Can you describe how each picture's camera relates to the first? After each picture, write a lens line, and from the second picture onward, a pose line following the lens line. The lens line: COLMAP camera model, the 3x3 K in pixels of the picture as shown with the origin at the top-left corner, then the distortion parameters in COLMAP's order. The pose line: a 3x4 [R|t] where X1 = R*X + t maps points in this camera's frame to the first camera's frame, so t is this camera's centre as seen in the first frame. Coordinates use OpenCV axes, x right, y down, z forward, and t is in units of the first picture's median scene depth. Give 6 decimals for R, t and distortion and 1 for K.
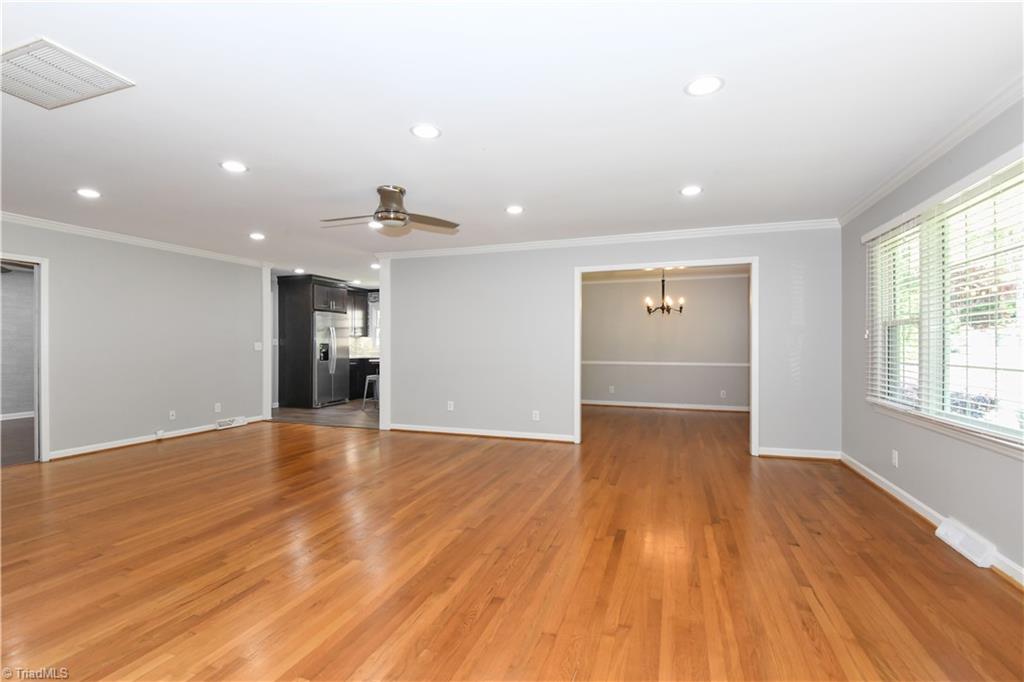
lens RADIAL K [[459.5, 0, 506.1], [0, 459.5, 341.4], [0, 0, 1]] dist [-0.002893, -0.005631]
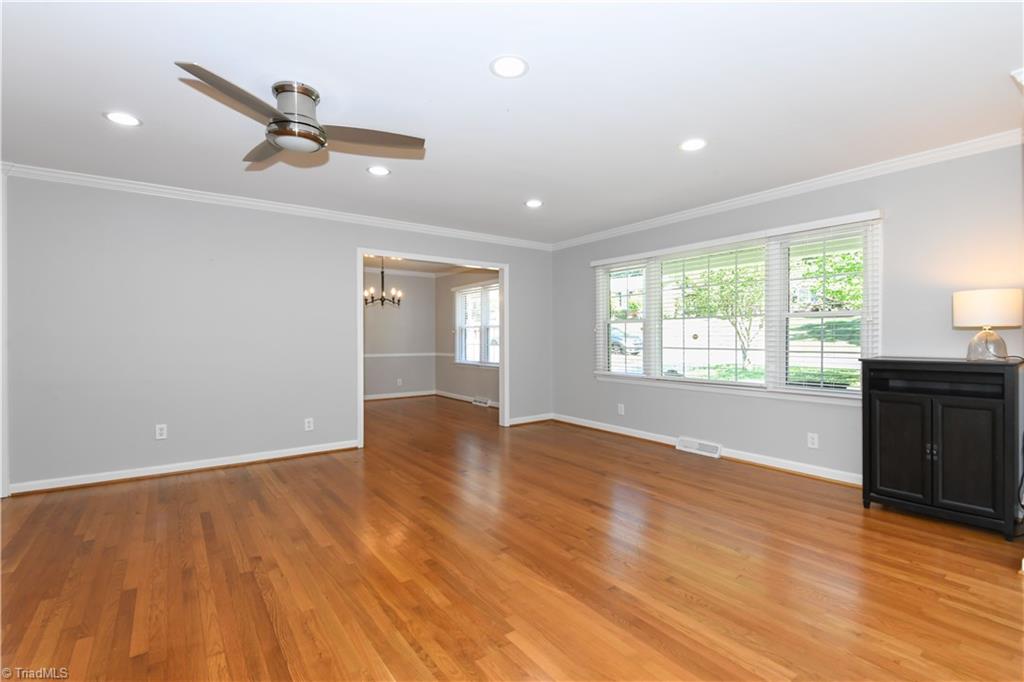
lens RADIAL K [[459.5, 0, 507.8], [0, 459.5, 340.6], [0, 0, 1]] dist [-0.002893, -0.005631]
pose [[0.584574, -0.004438, 0.811328, -0.567946], [-0.004500, 0.999952, 0.008711, 0.010321], [-0.811328, -0.008743, 0.584526, 0.372397]]
